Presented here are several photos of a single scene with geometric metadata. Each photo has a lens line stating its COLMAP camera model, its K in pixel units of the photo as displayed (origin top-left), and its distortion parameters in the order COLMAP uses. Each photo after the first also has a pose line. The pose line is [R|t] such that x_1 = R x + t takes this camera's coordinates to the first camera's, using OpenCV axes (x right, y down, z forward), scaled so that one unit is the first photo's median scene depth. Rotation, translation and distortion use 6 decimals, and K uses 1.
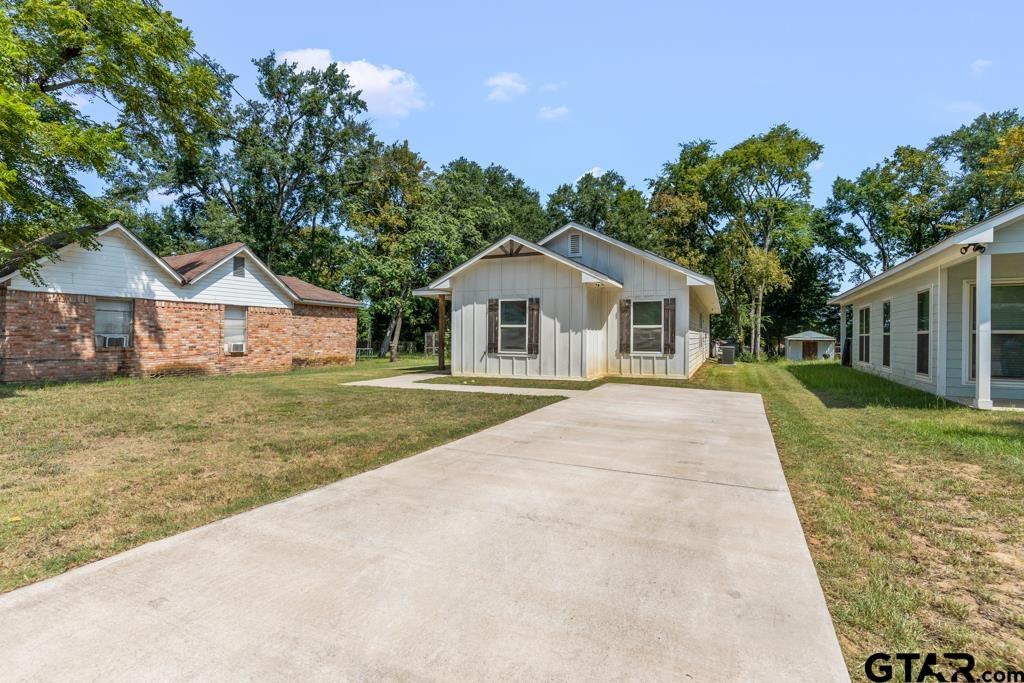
lens RADIAL K [[485.6, 0, 502.0], [0, 485.6, 338.6], [0, 0, 1]] dist [-0.002228, 0.002477]
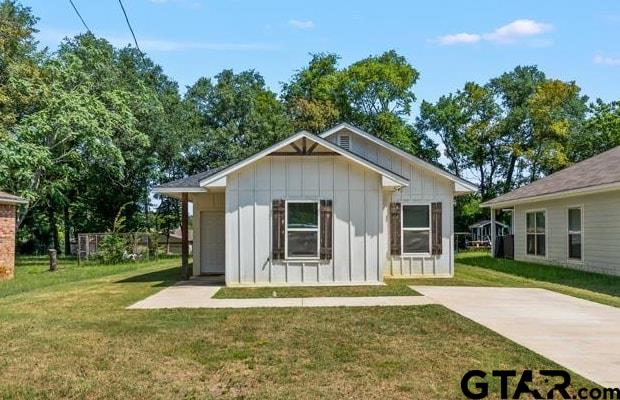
lens RADIAL K [[485.6, 0, 309.4], [0, 485.6, 227.9], [0, 0, 1]] dist [-0.013231, -0.000772]
pose [[0.898971, -0.006874, 0.437955, -0.348781], [0.012709, 0.999865, -0.010393, -0.018361], [-0.437824, 0.014909, 0.898937, 0.152759]]
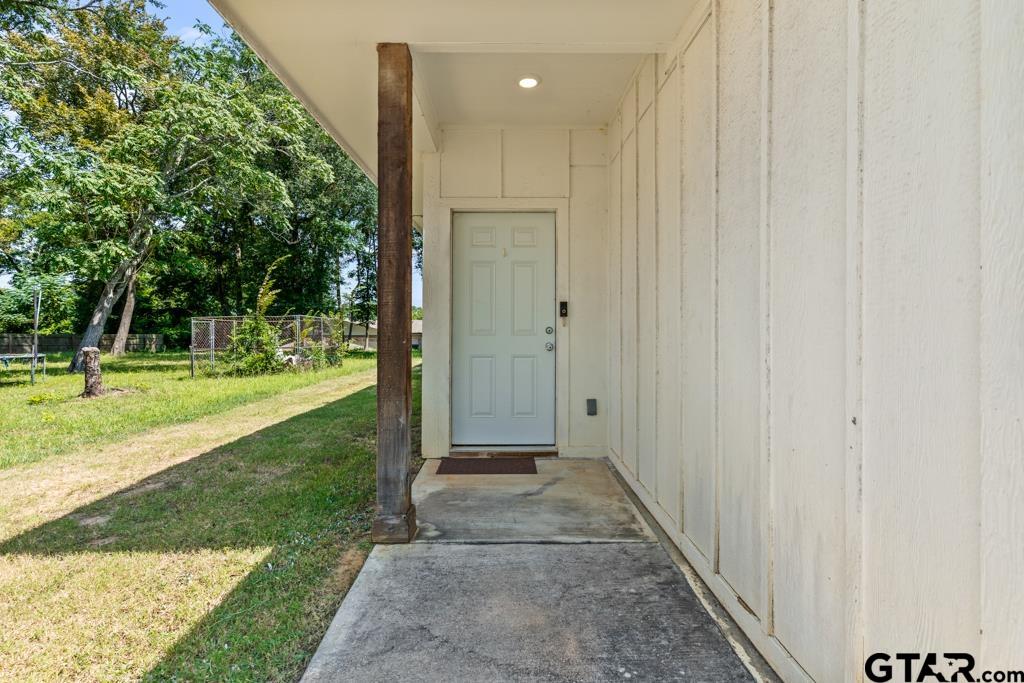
lens RADIAL K [[485.6, 0, 511.3], [0, 485.6, 320.8], [0, 0, 1]] dist [-0.002228, 0.002477]
pose [[0.899992, 0.000018, 0.435907, -0.185024], [0.006293, 0.999895, -0.013033, -0.001508], [-0.435861, 0.014473, 0.899898, 0.973038]]
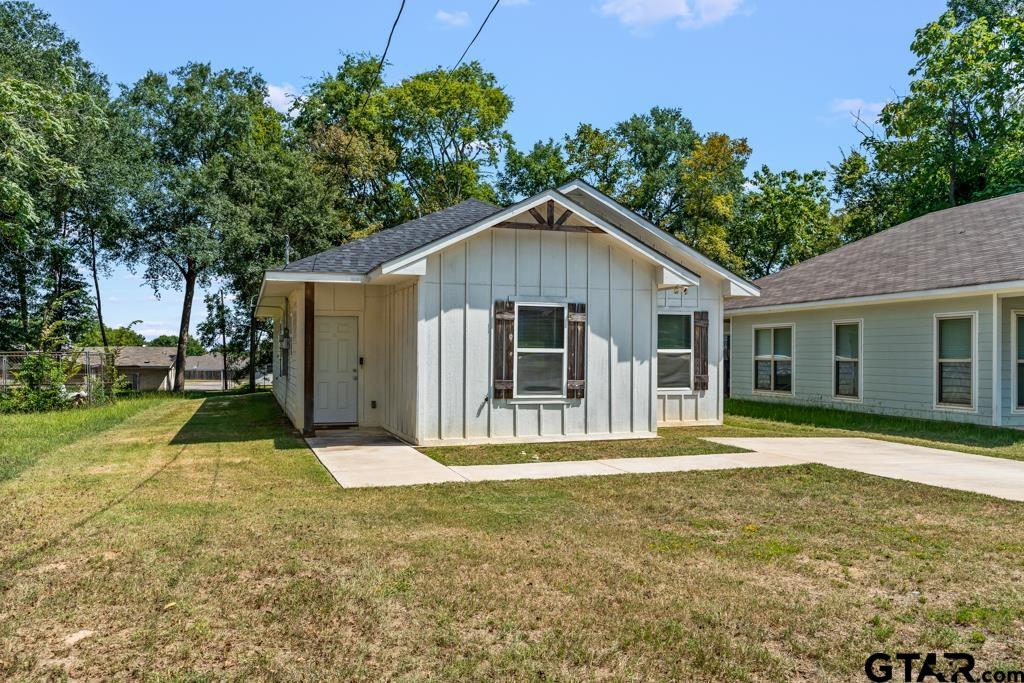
lens RADIAL K [[799.6, 0, 509.5], [0, 799.6, 344.2], [0, 0, 1]] dist [-0.009129, -0.000867]
pose [[0.729218, 0.006507, 0.684251, -0.606344], [0.002484, 0.999923, -0.012157, -0.020621], [-0.684277, 0.010565, 0.729146, 0.322400]]
